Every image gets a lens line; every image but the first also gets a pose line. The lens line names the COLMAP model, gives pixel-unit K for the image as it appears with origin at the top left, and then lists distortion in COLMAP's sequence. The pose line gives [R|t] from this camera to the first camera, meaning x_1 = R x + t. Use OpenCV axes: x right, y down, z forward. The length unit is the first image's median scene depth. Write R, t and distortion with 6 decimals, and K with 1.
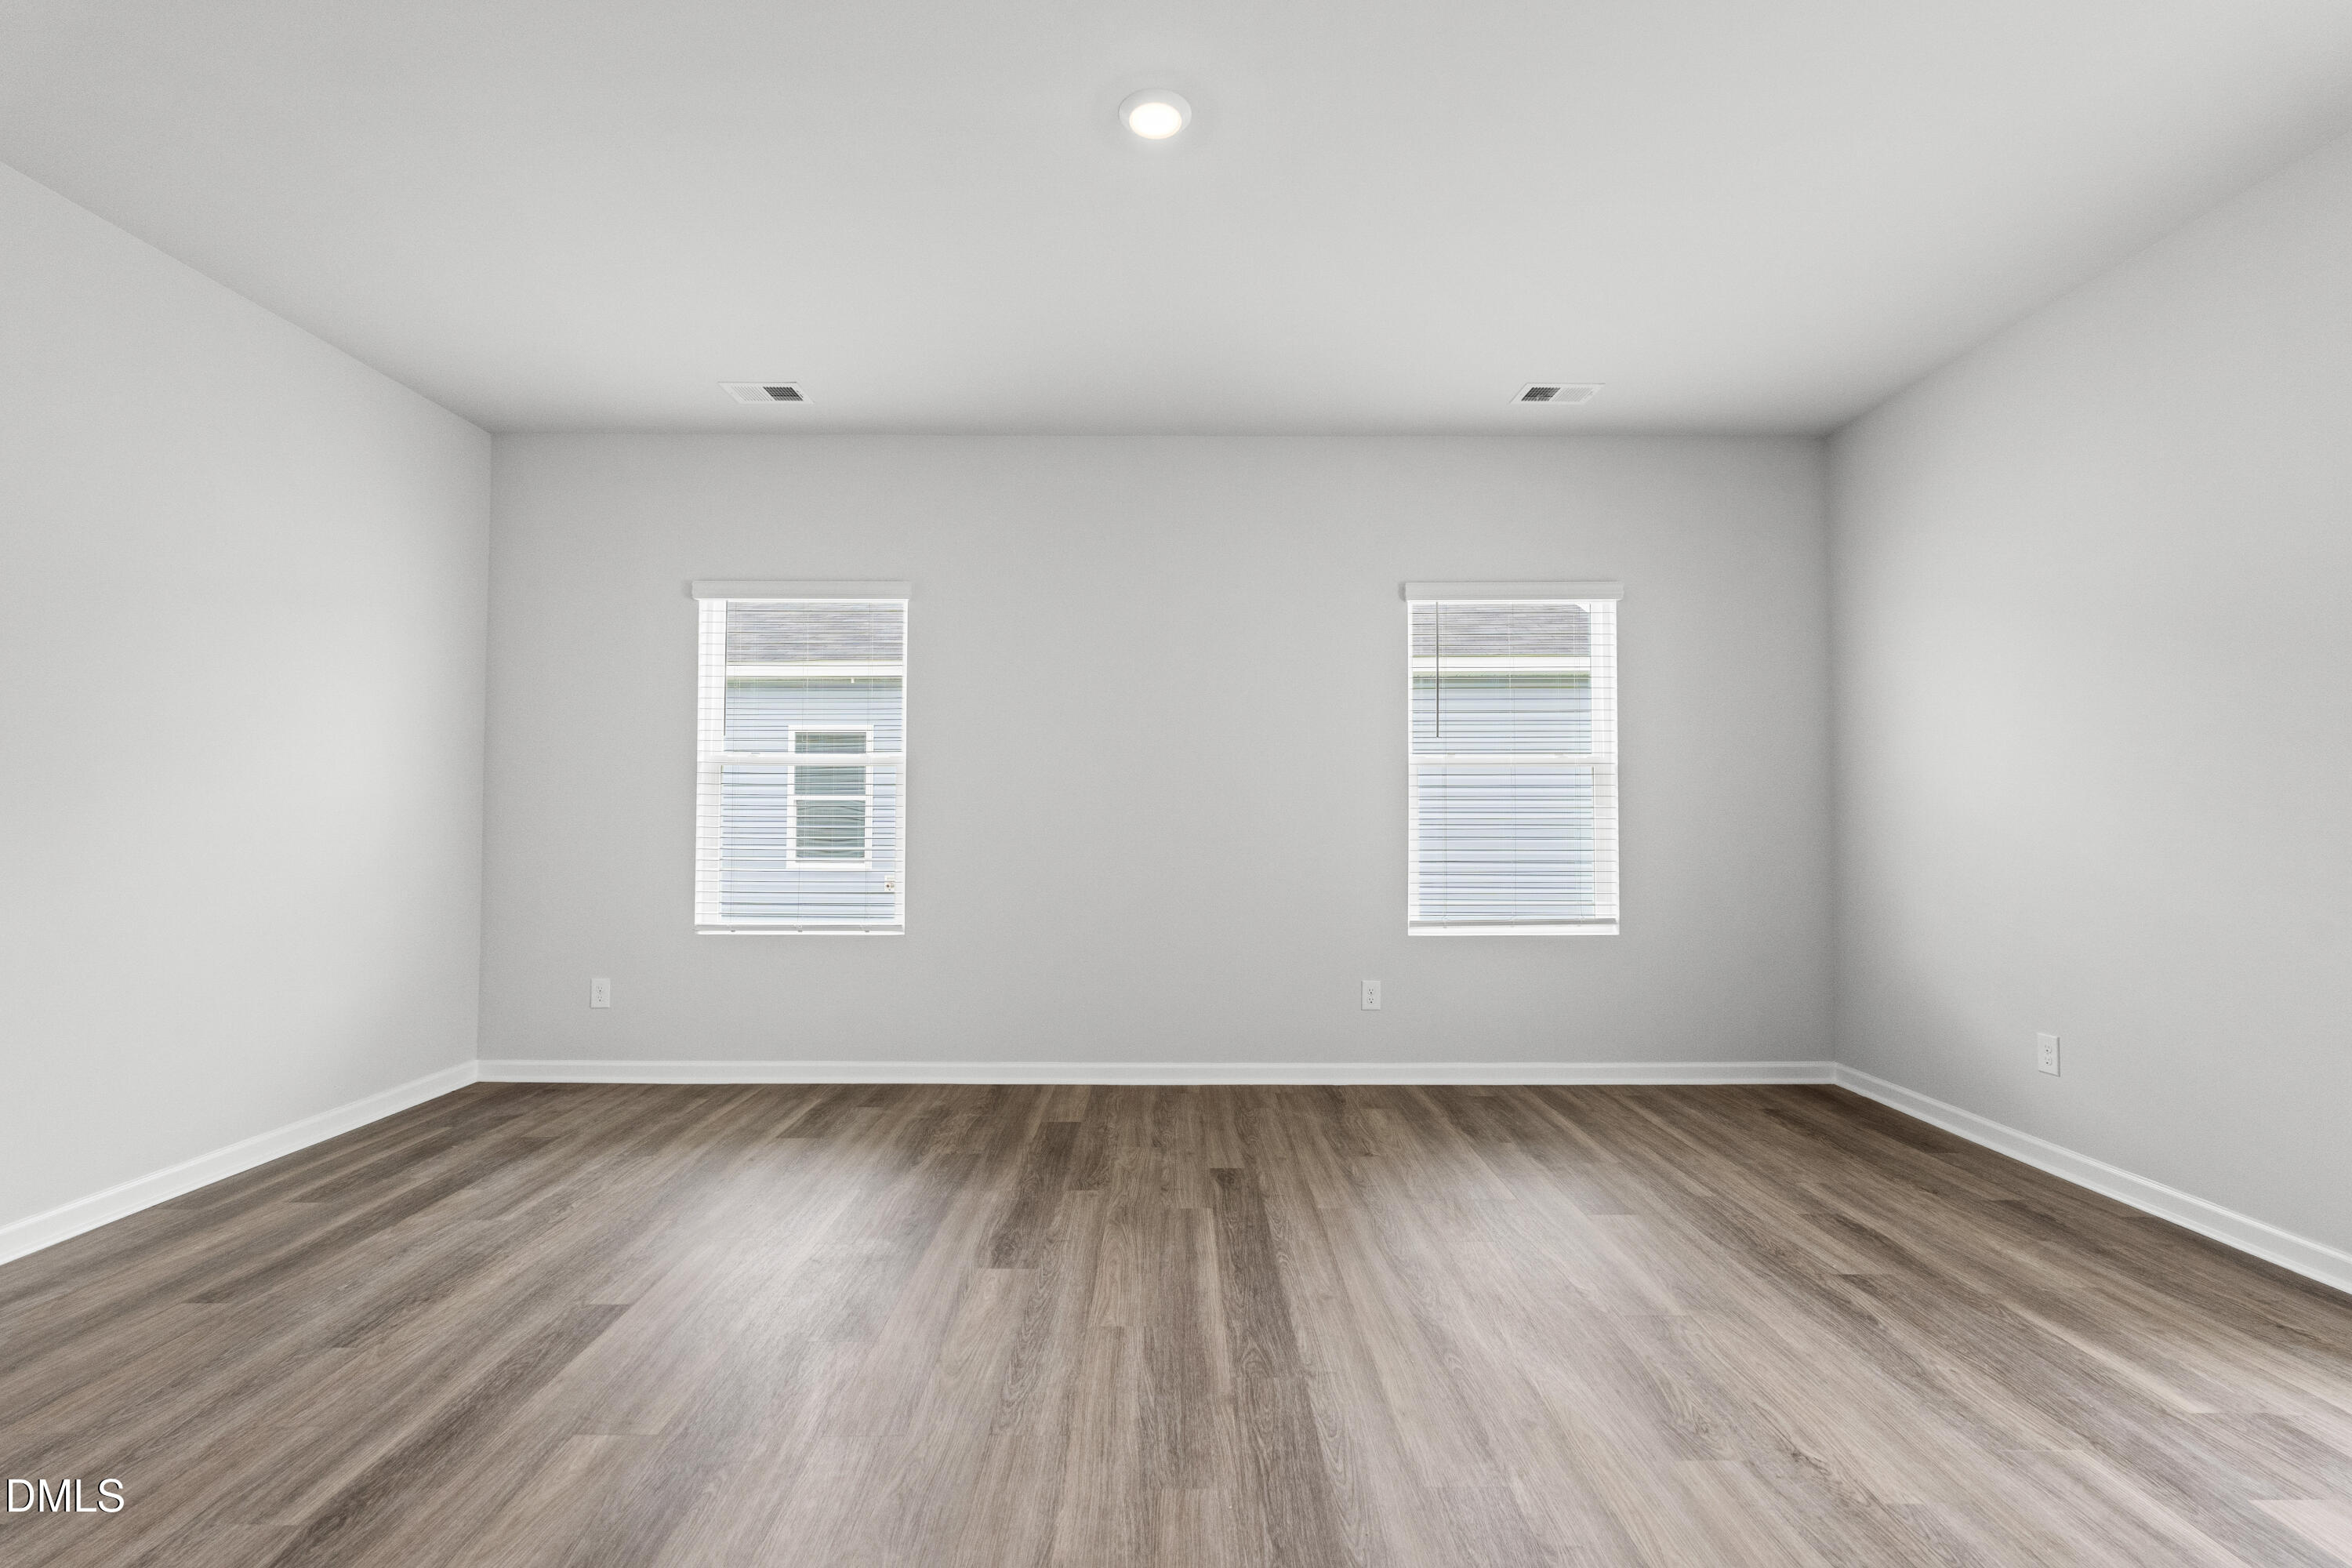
lens RADIAL K [[1044.4, 0, 1176.0], [0, 1044.4, 784.0], [0, 0, 1]] dist [-0.003550, -0.000524]
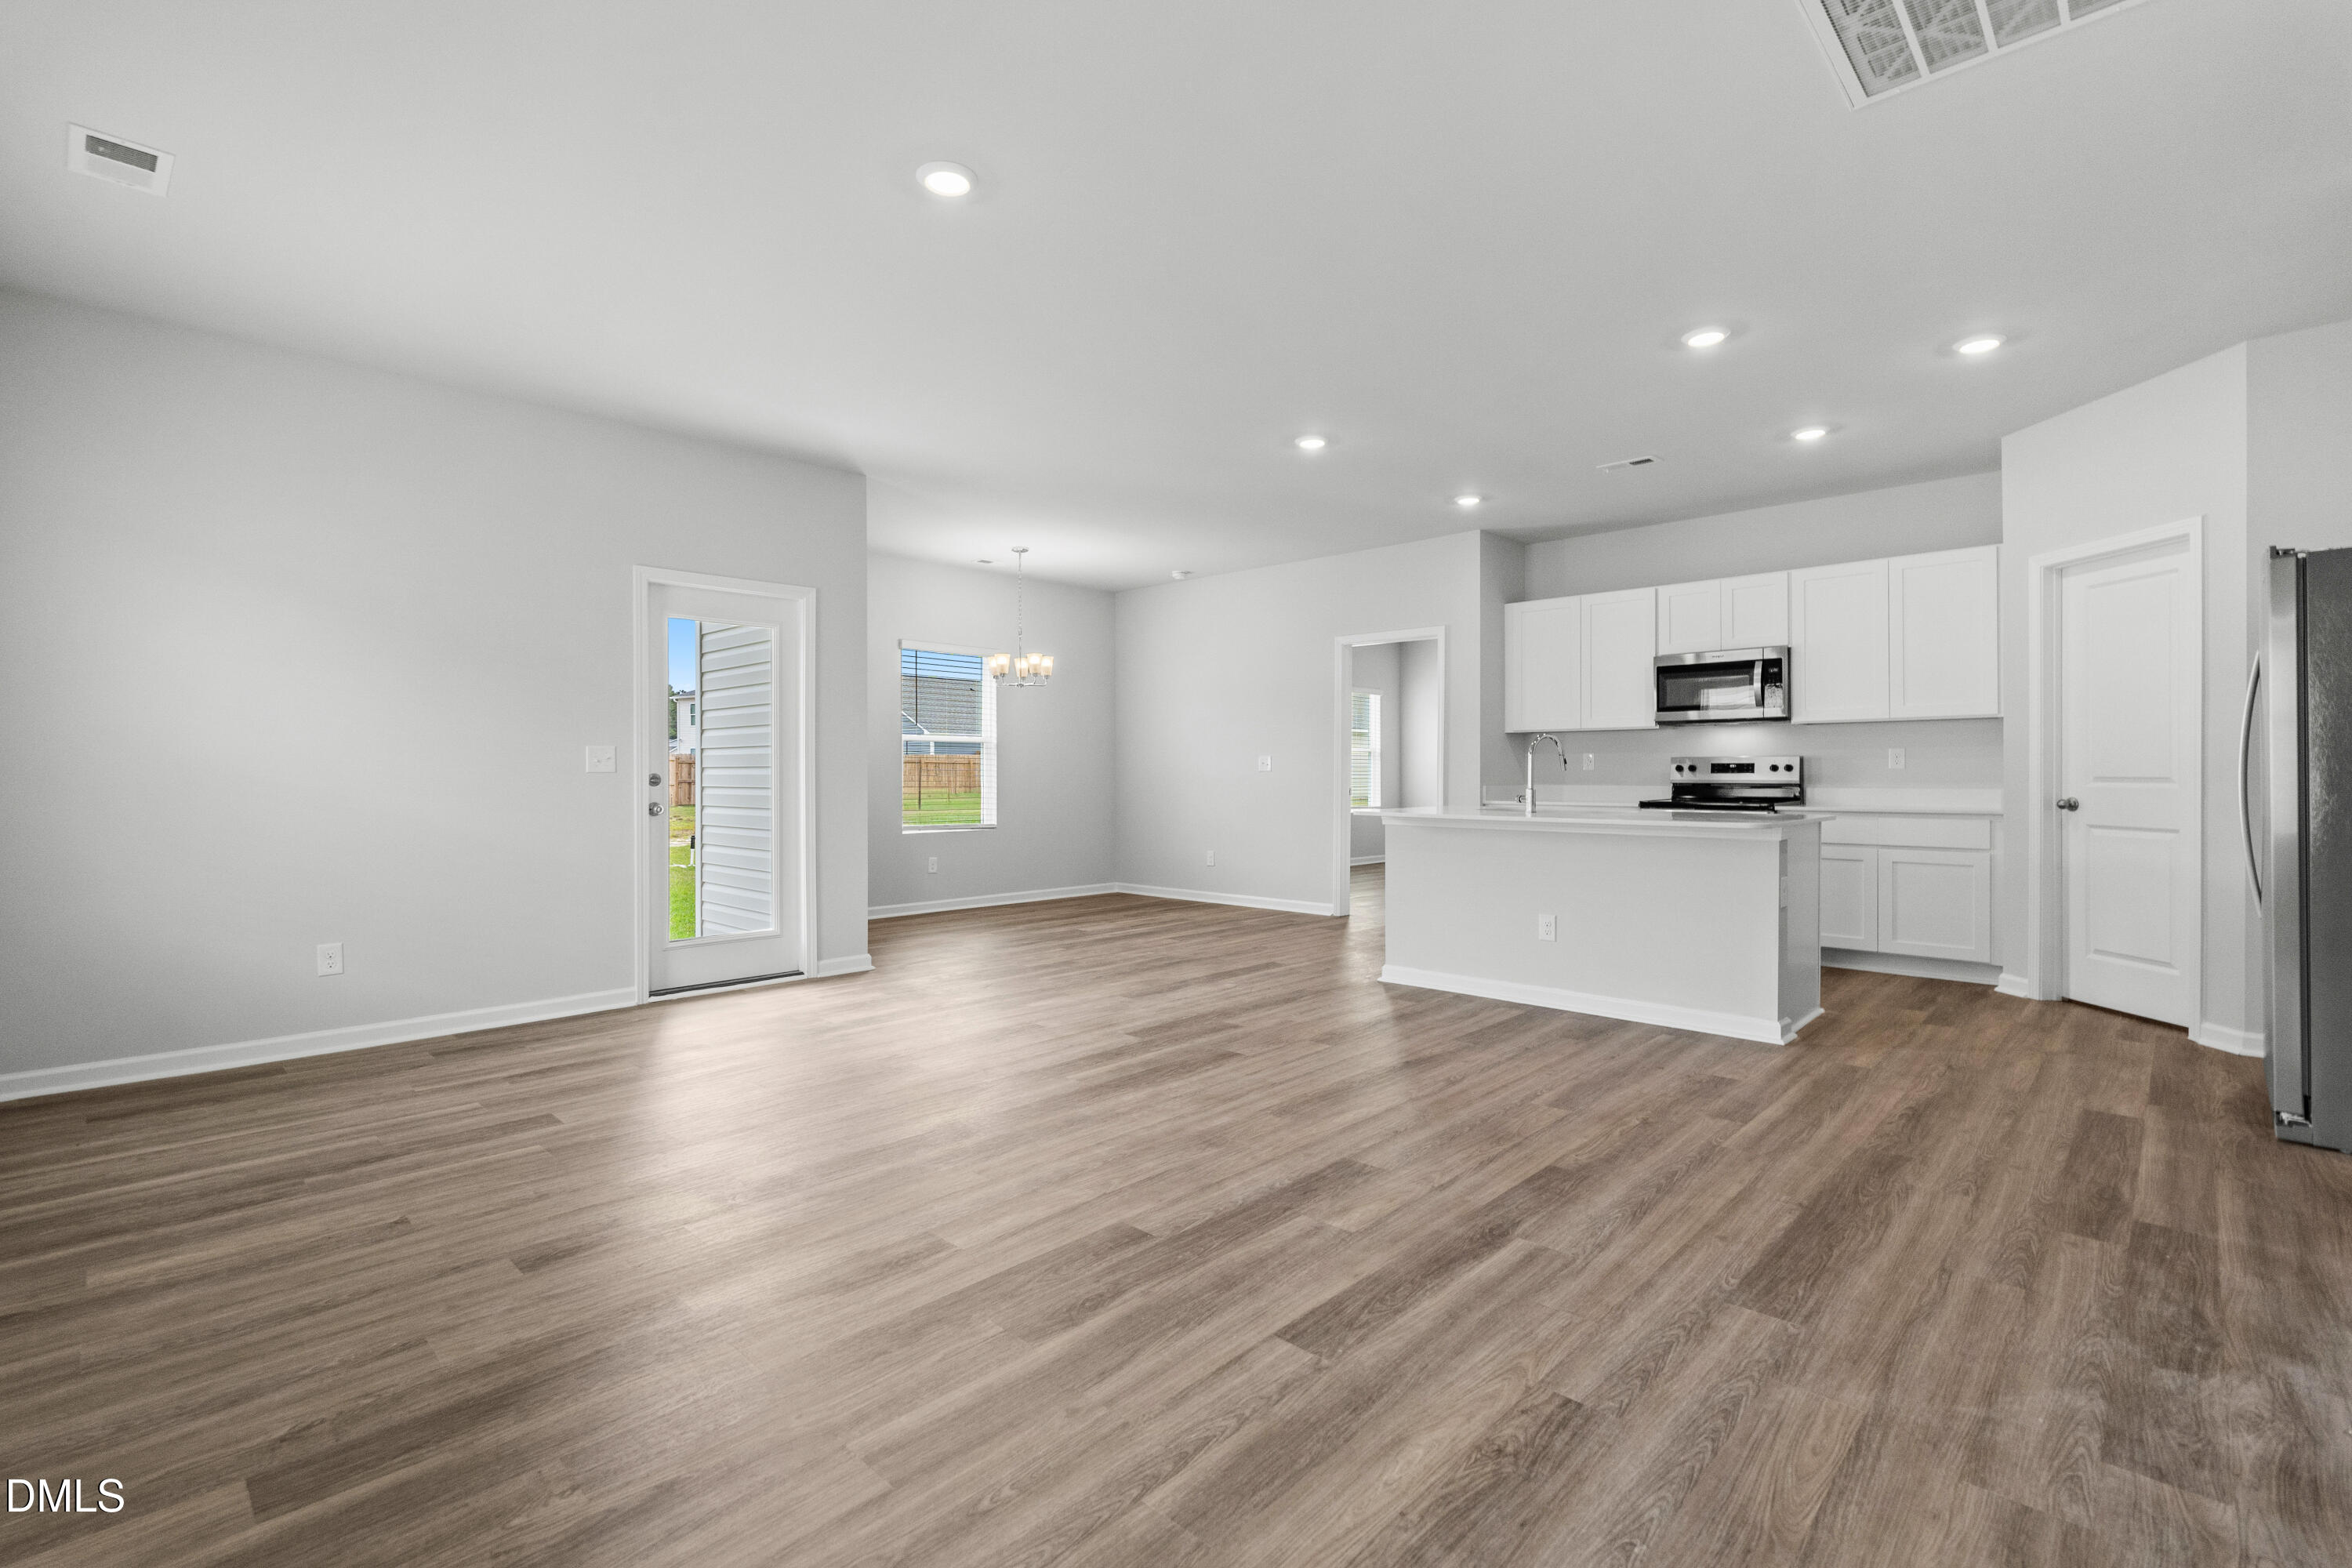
lens RADIAL K [[1050.5, 0, 1179.4], [0, 1050.5, 777.4], [0, 0, 1]] dist [-0.004631, 0.000602]
pose [[-0.719854, -0.003837, 0.694115, -0.734126], [-0.020152, 0.999679, -0.015373, 0.039462], [-0.693833, -0.025054, -0.719700, 1.163766]]
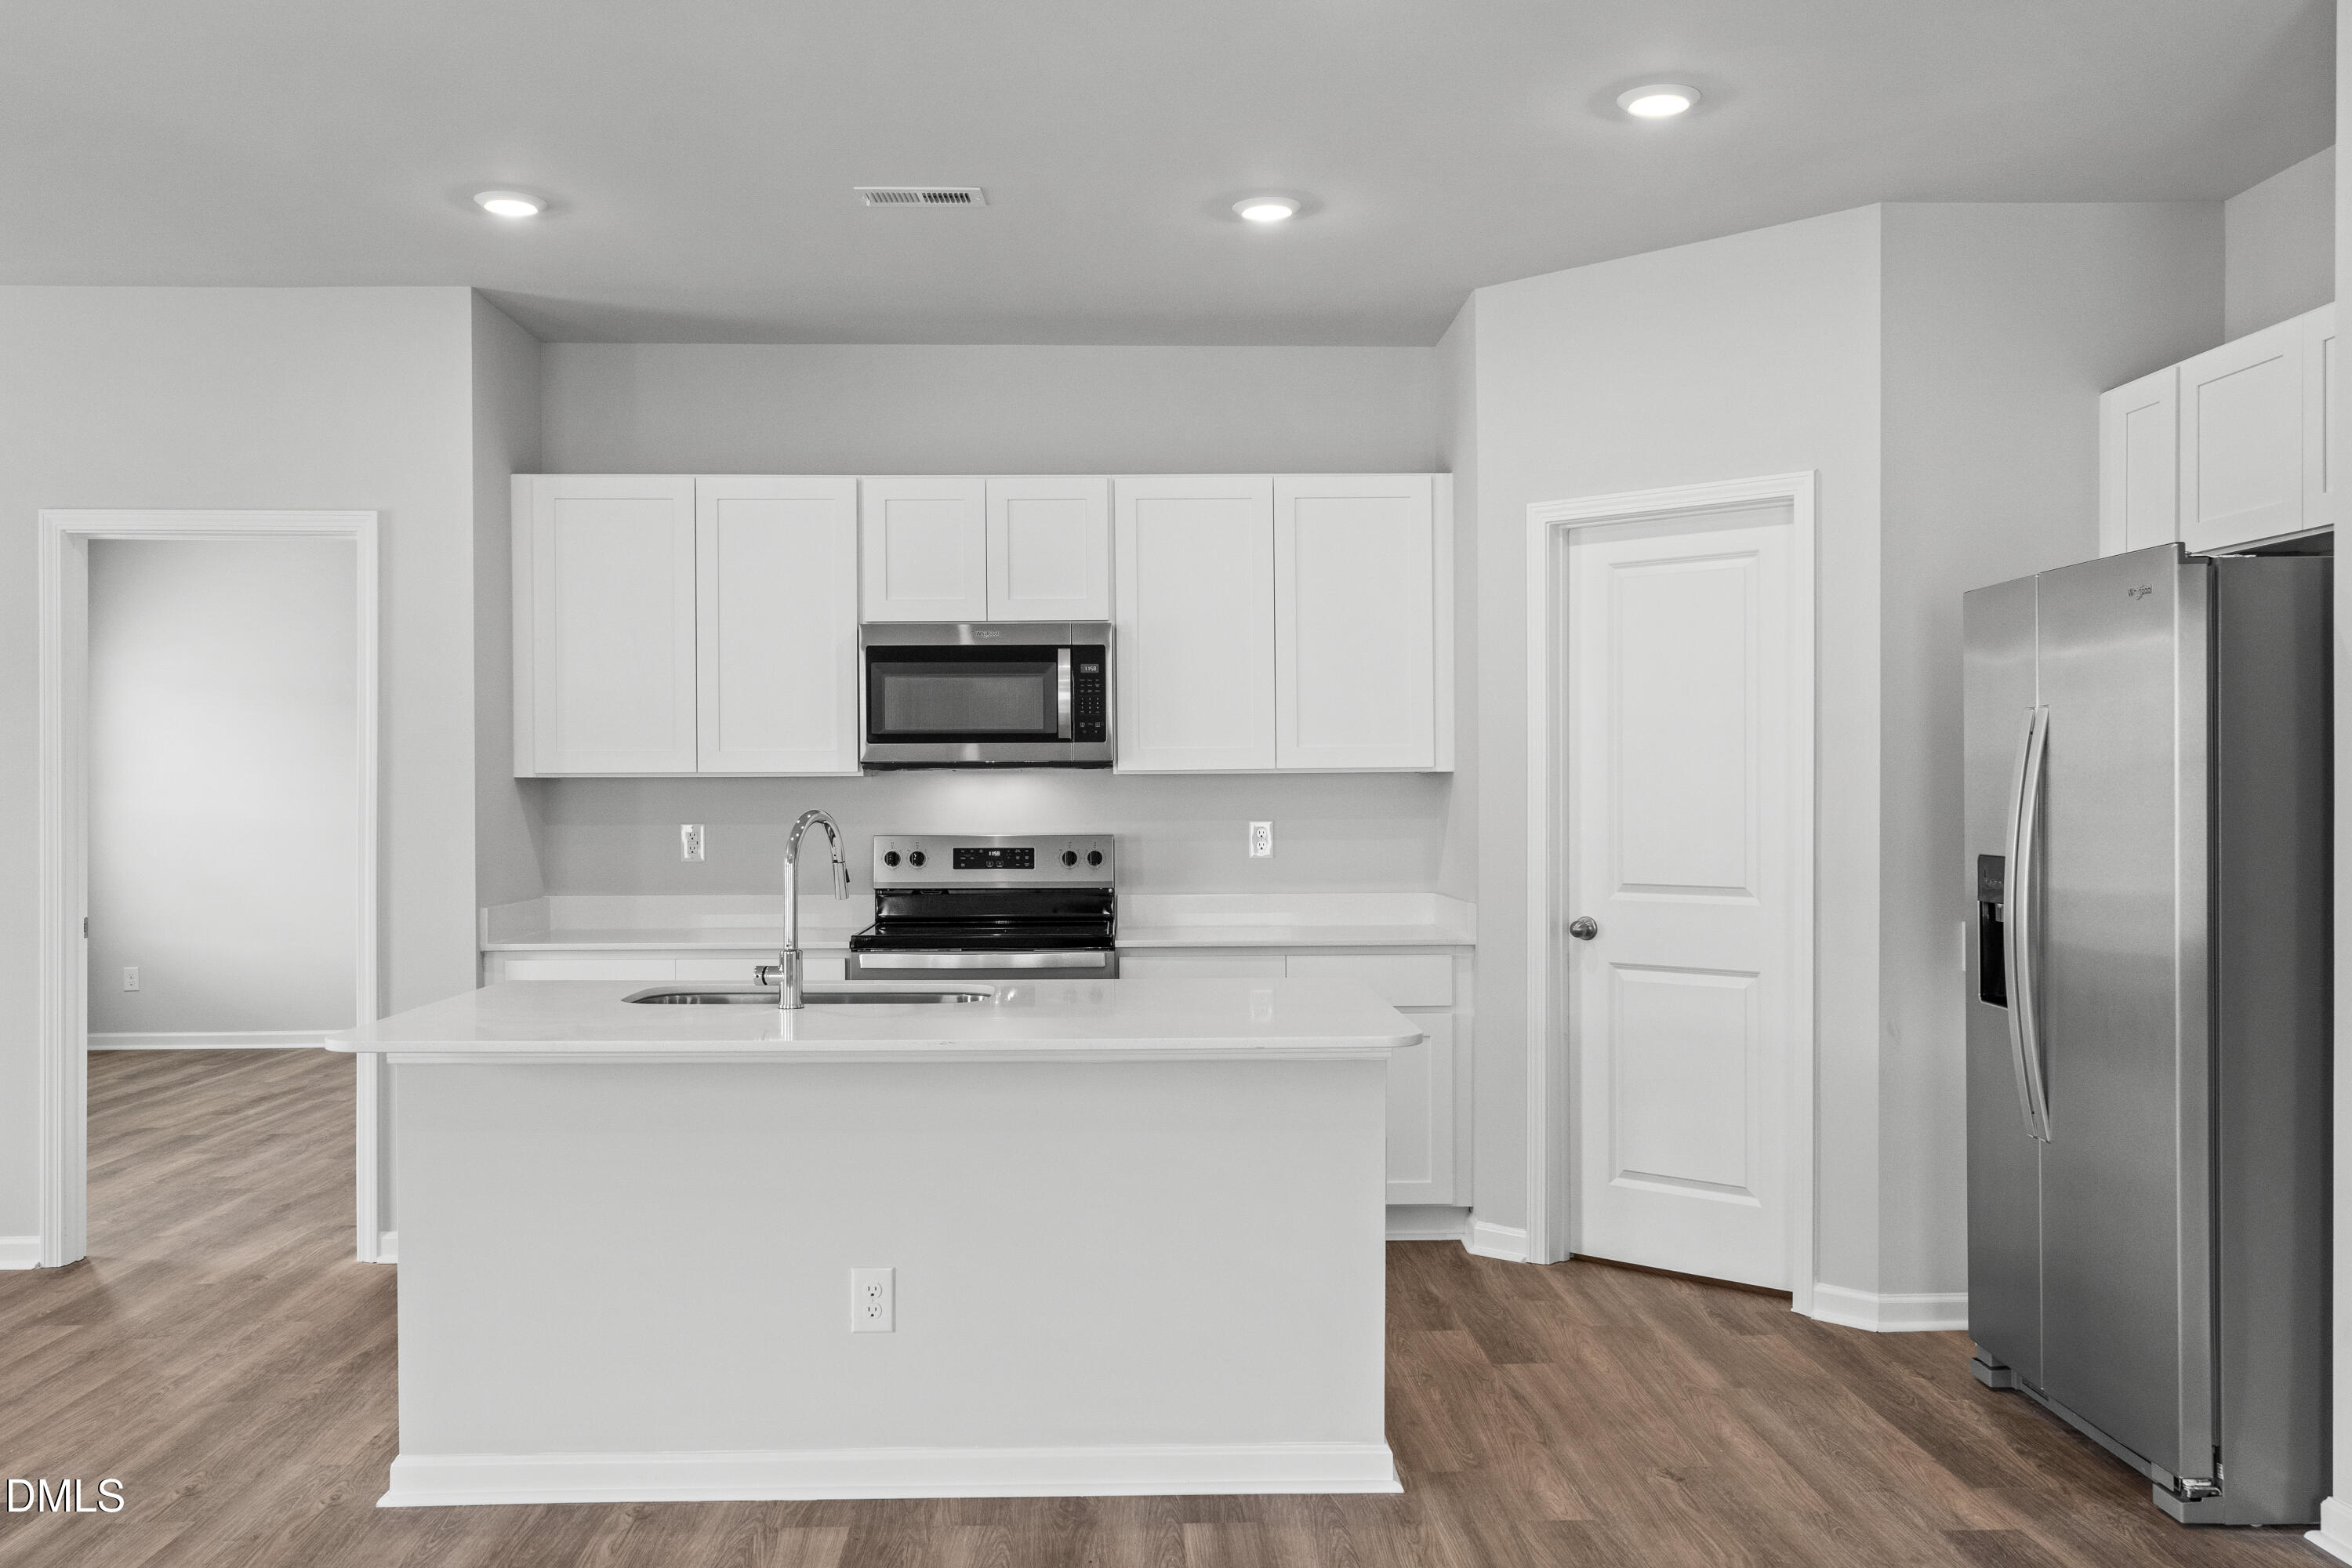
lens RADIAL K [[1949.1, 0, 1166.7], [0, 1949.1, 812.6], [0, 0, 1]] dist [-0.000907, 0.005619]
pose [[-0.999634, 0.002144, -0.026961, -0.237741], [0.002667, 0.999809, -0.019366, -0.034125], [0.026915, -0.019431, -0.999449, 0.860716]]
